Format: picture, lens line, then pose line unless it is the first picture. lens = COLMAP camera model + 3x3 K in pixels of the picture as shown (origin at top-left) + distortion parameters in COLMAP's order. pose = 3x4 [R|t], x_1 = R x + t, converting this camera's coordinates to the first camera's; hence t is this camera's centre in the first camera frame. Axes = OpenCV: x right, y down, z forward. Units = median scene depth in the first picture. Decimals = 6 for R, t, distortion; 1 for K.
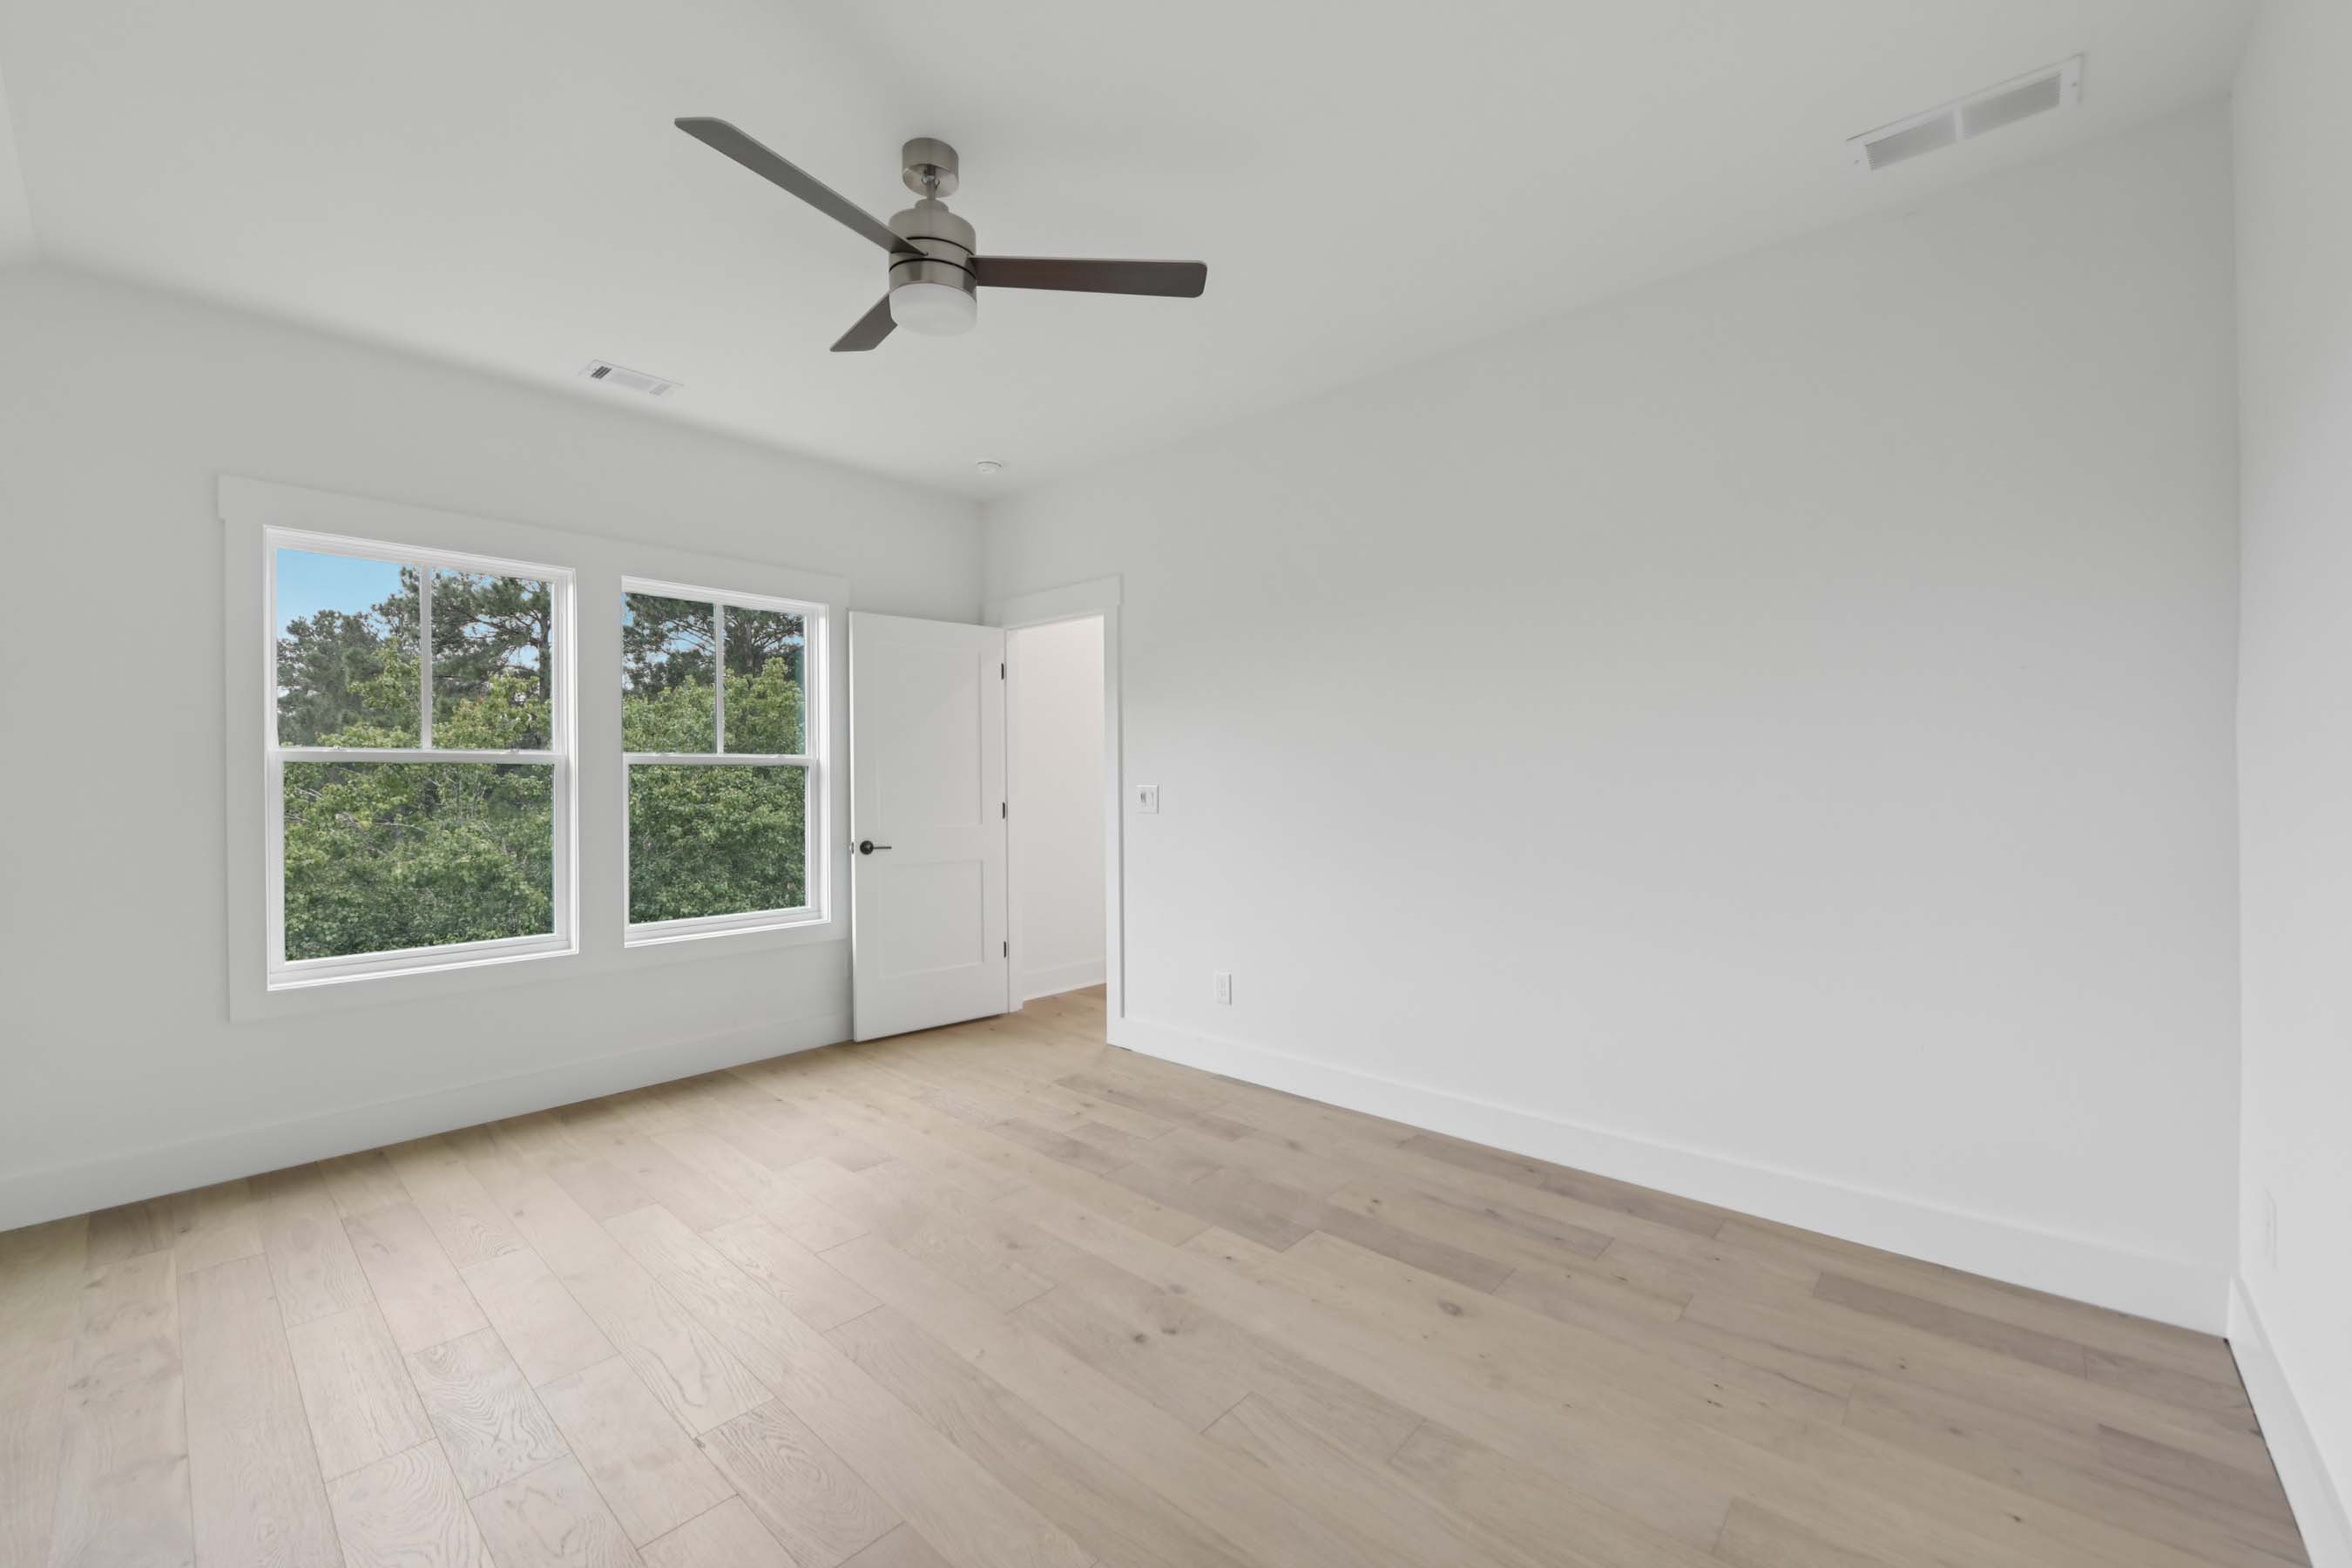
lens RADIAL K [[938.5, 0, 1175.1], [0, 938.5, 780.2], [0, 0, 1]] dist [-0.001723, -0.000065]
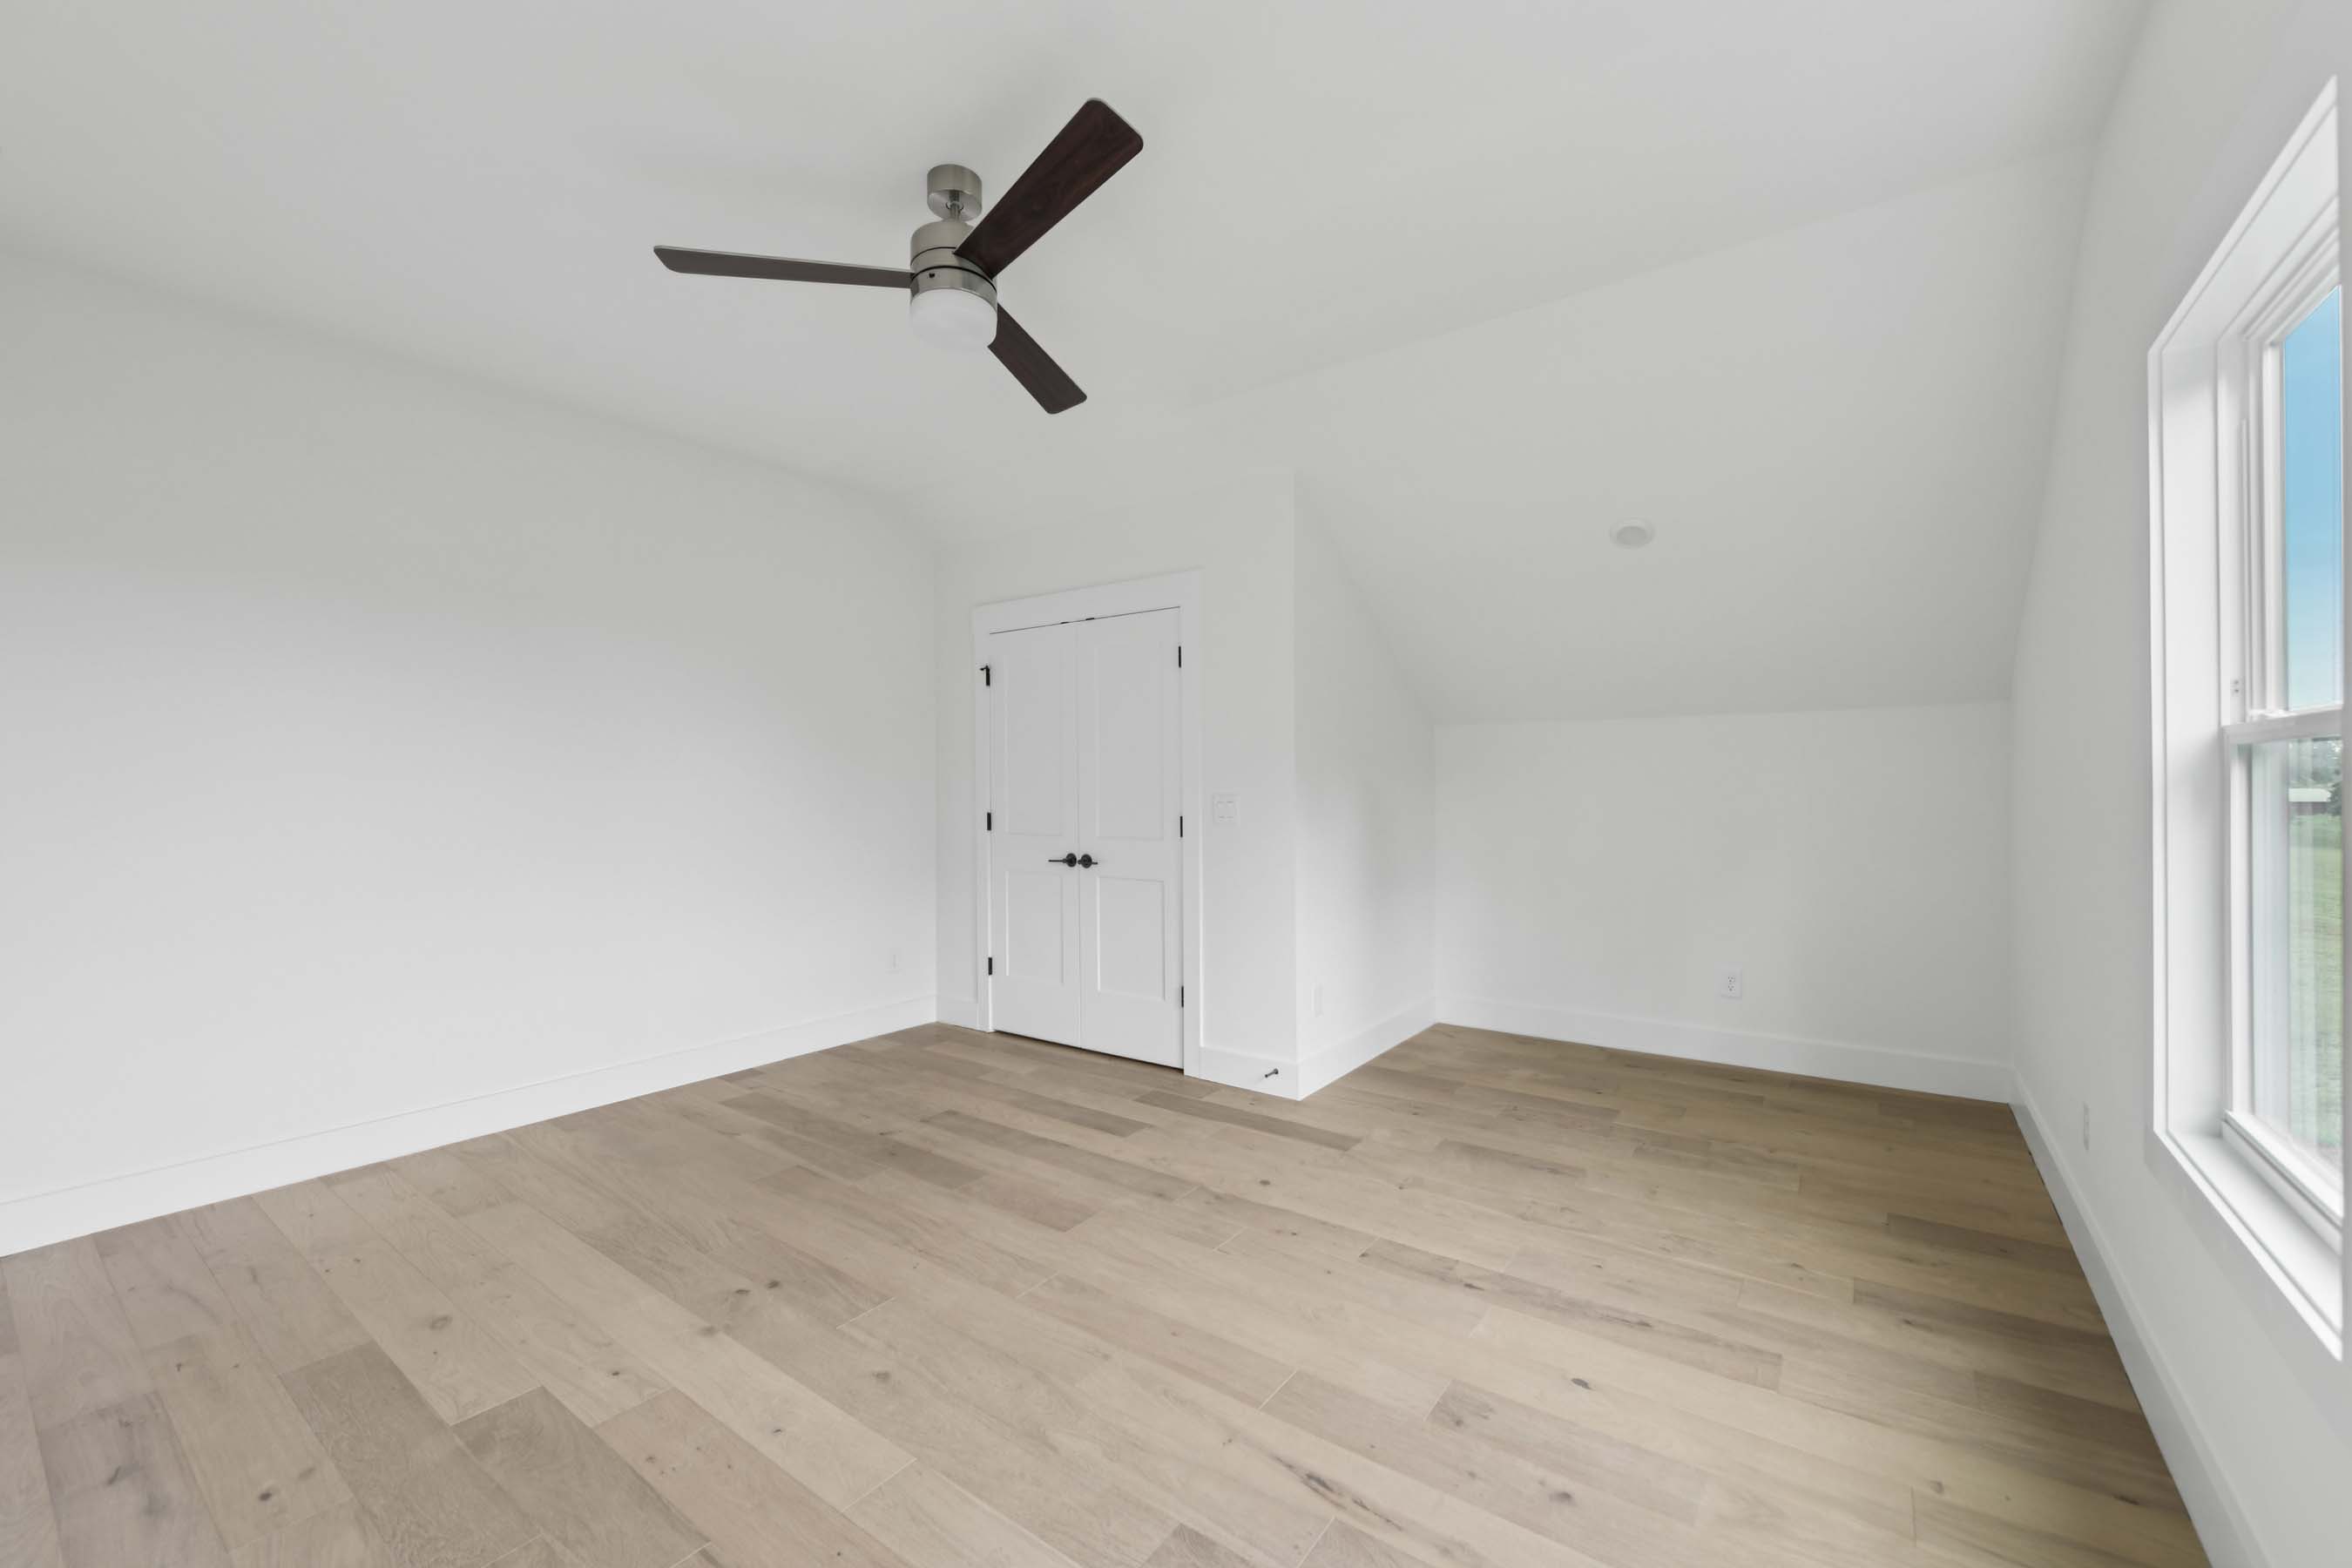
lens RADIAL K [[938.5, 0, 1177.8], [0, 938.5, 780.4], [0, 0, 1]] dist [-0.001723, -0.000065]
pose [[-0.994605, 0.013274, -0.102885, -0.349626], [0.012889, 0.999907, 0.004408, -0.010857], [0.102934, 0.003058, -0.994684, 1.831644]]
